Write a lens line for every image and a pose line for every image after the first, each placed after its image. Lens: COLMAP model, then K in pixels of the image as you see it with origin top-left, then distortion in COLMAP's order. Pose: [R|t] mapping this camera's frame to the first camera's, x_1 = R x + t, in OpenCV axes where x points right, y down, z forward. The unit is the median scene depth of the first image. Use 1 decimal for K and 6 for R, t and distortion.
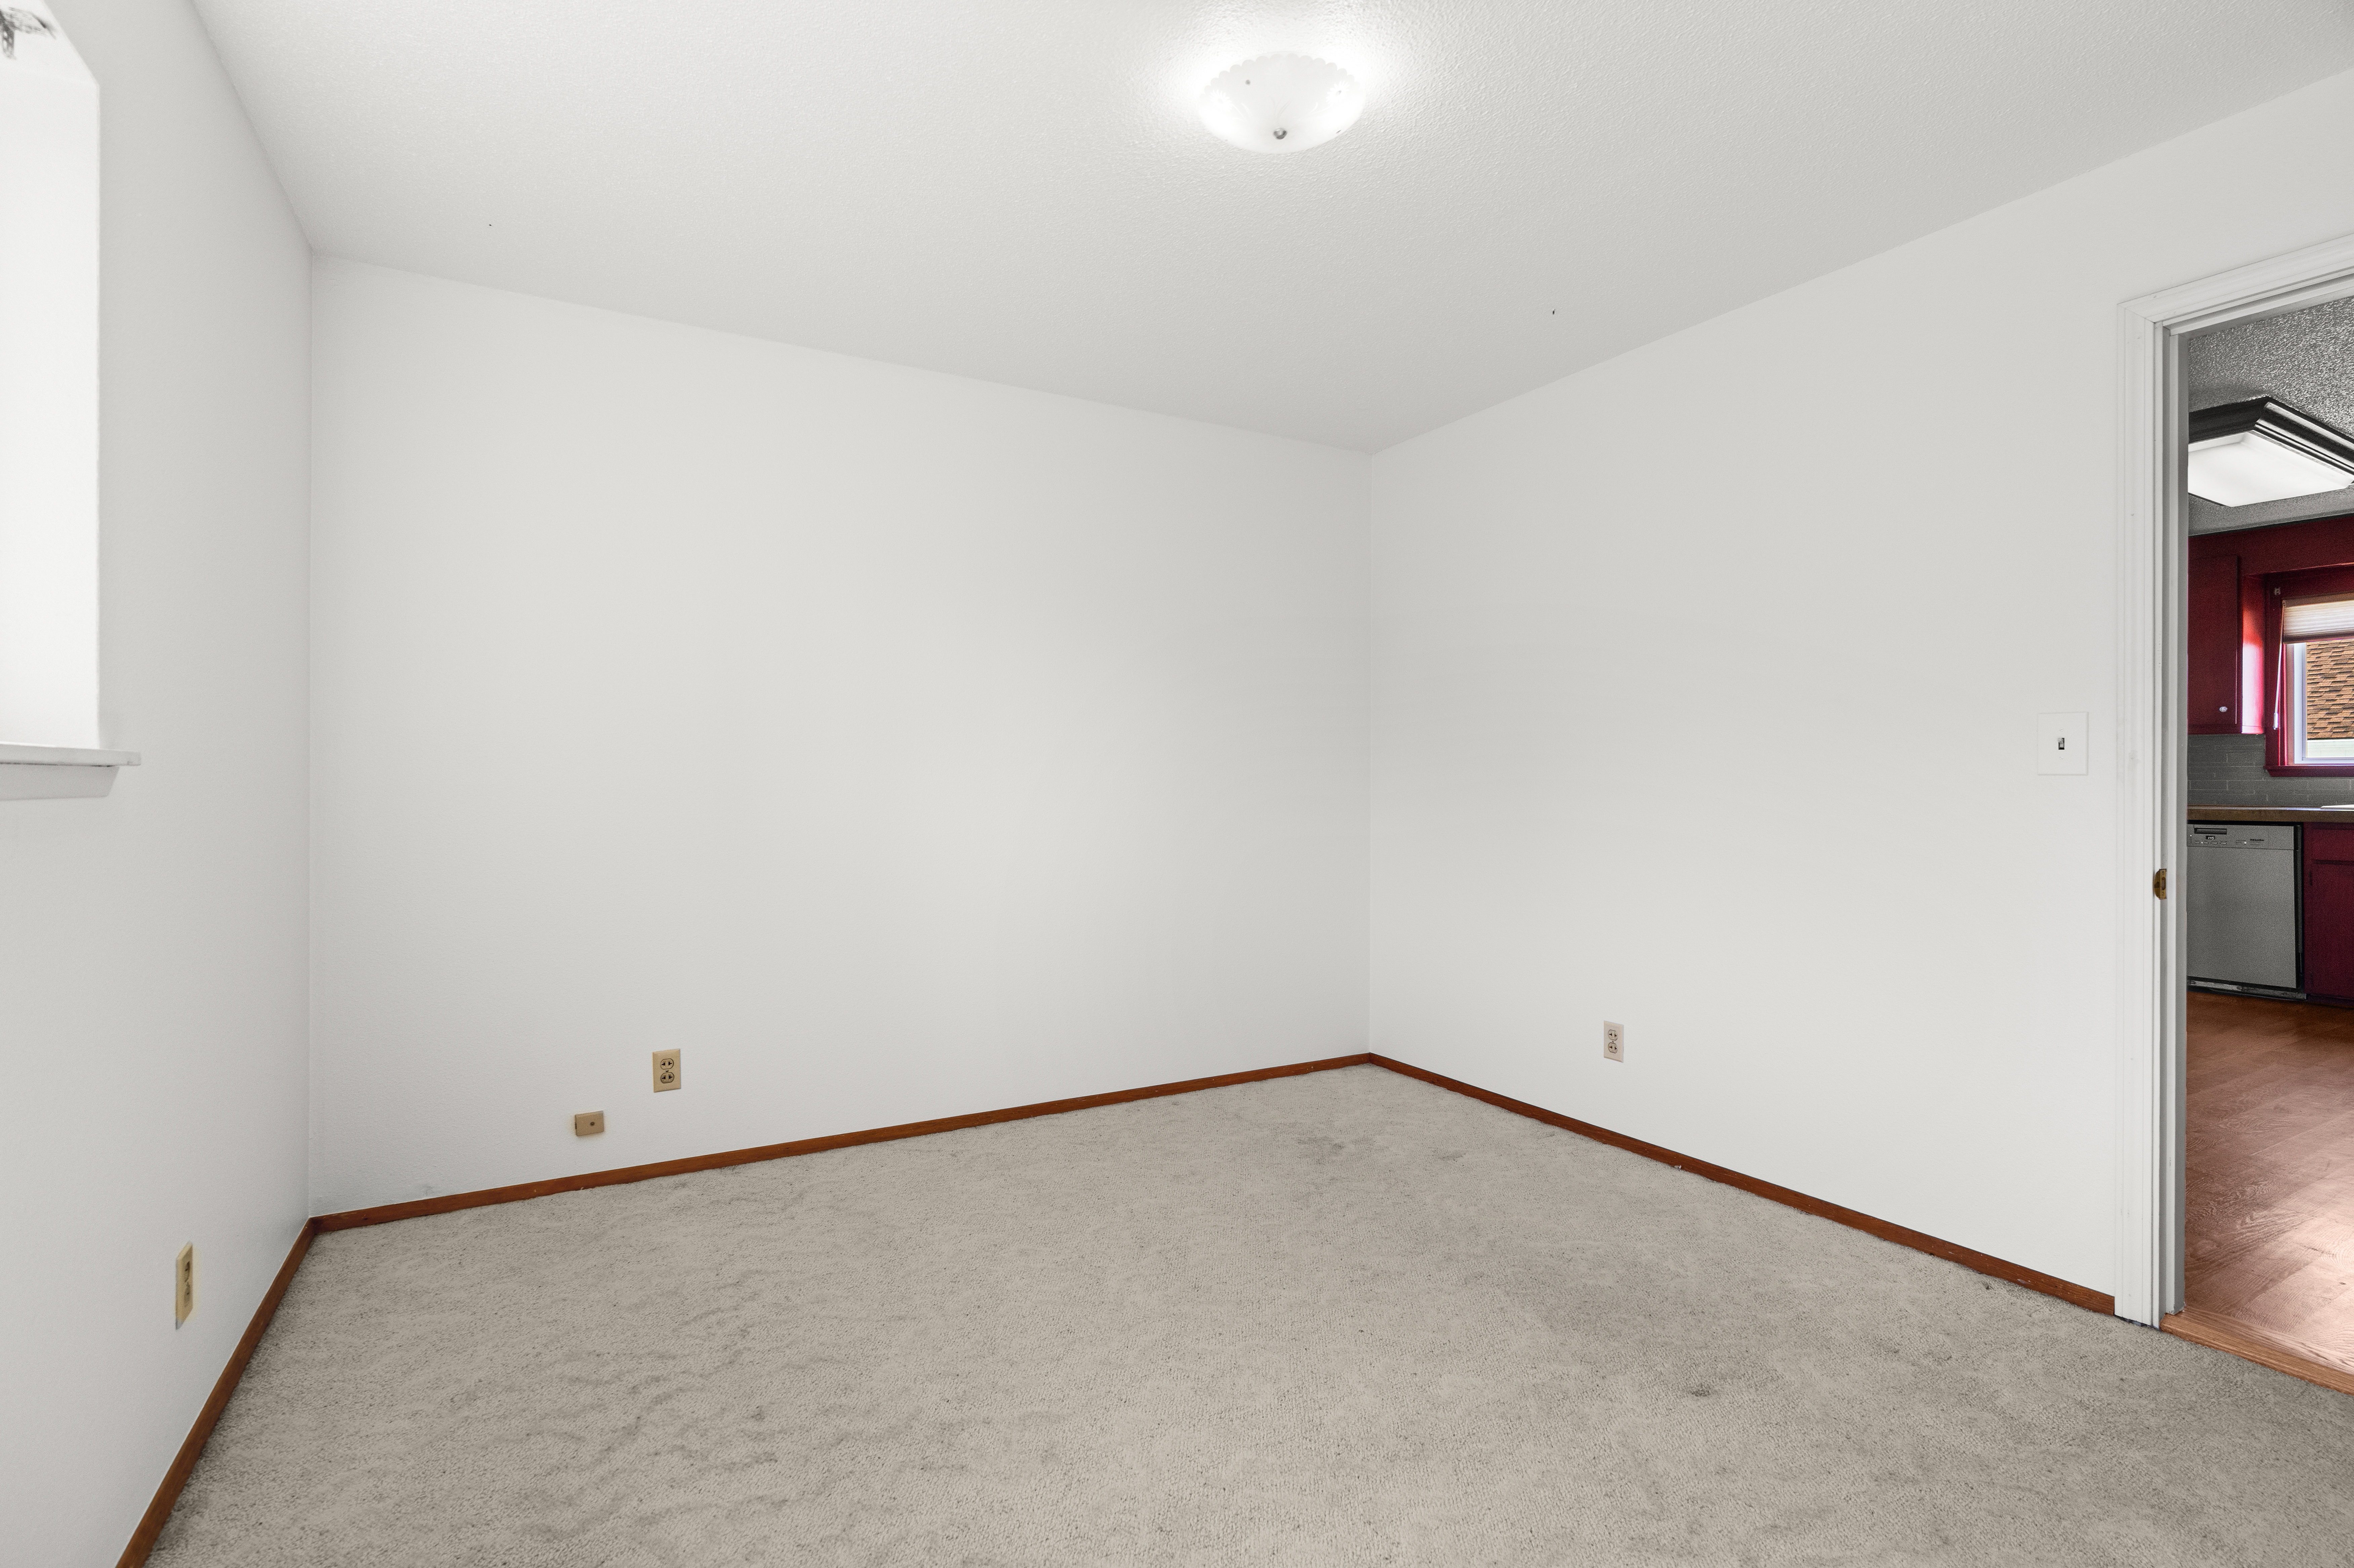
lens RADIAL K [[1082.0, 0, 1177.0], [0, 1082.0, 784.0], [0, 0, 1]] dist [-0.001282, -0.000046]
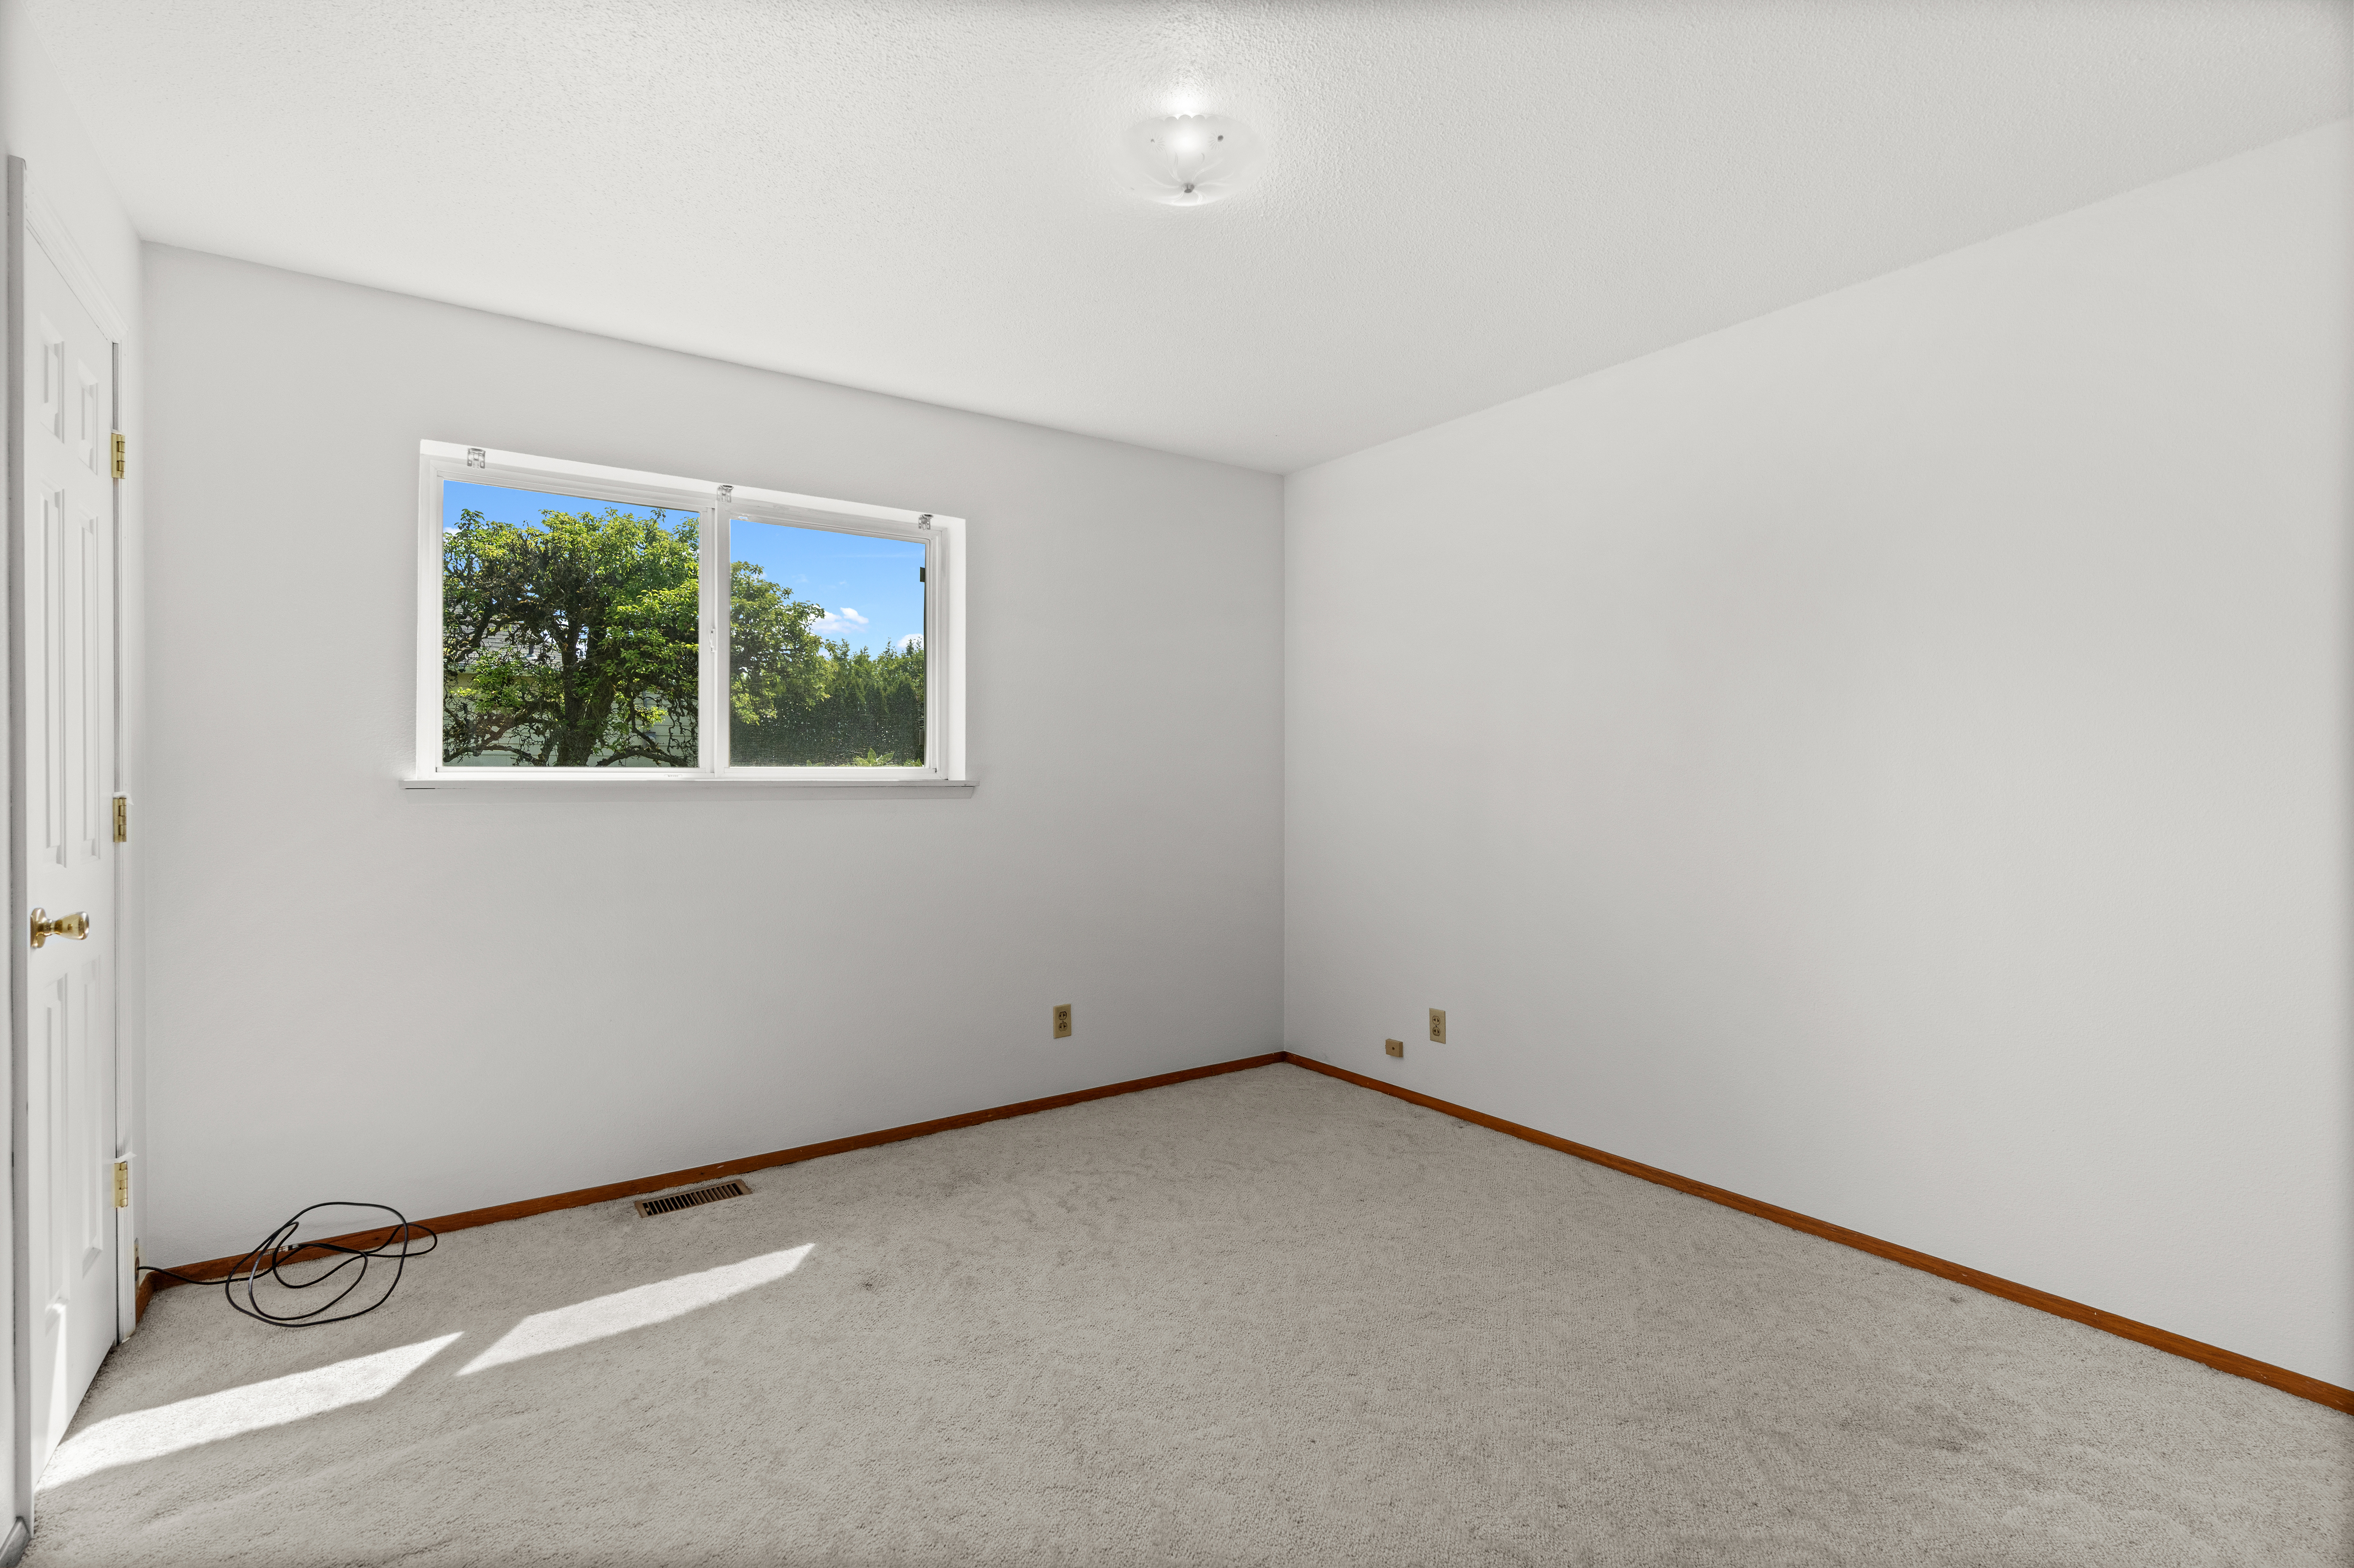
lens RADIAL K [[1071.4, 0, 1164.6], [0, 1071.4, 774.3], [0, 0, 1]] dist [-0.001845, 0.000561]
pose [[0.093859, -0.002258, -0.995583, 0.776171], [-0.003419, 0.999991, -0.002590, -0.021448], [0.995580, 0.003647, 0.093850, 0.608116]]
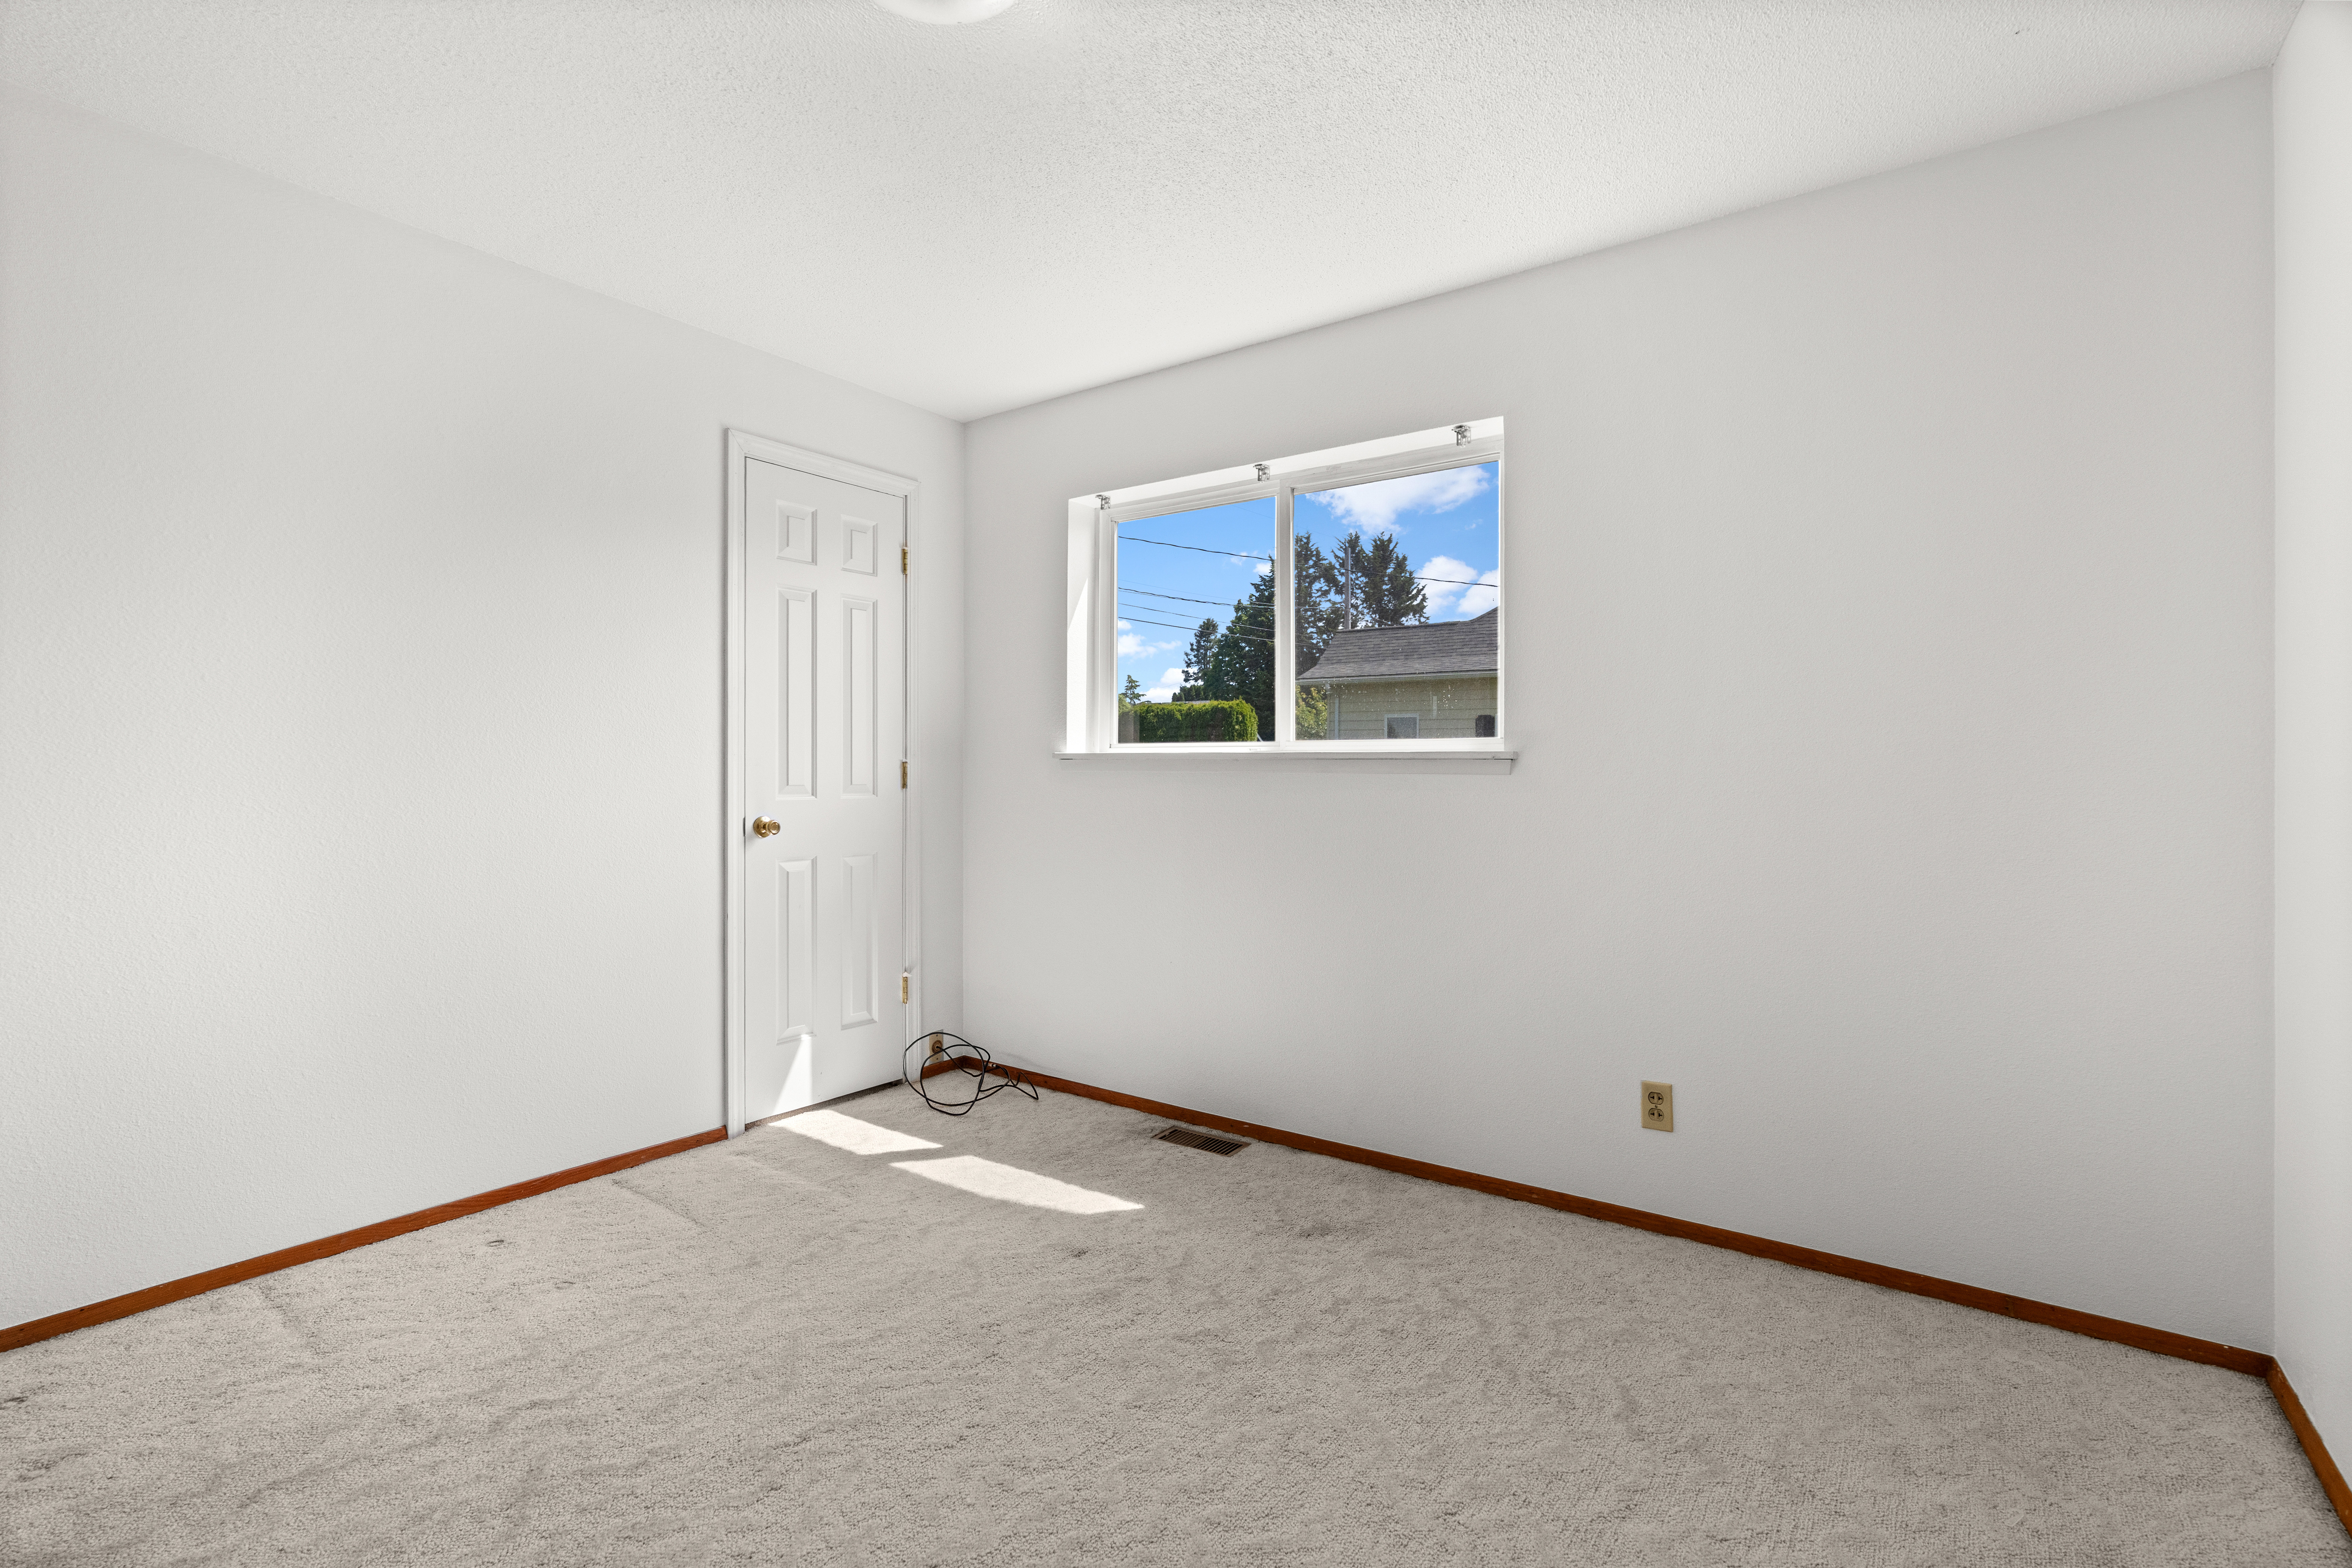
lens RADIAL K [[1070.5, 0, 1163.6], [0, 1070.5, 774.3], [0, 0, 1]] dist [-0.001845, 0.000561]
pose [[-0.913833, -0.004761, -0.406063, 0.183165], [-0.006865, 0.999969, 0.003724, 0.002998], [0.406033, 0.006191, -0.913838, 1.257722]]
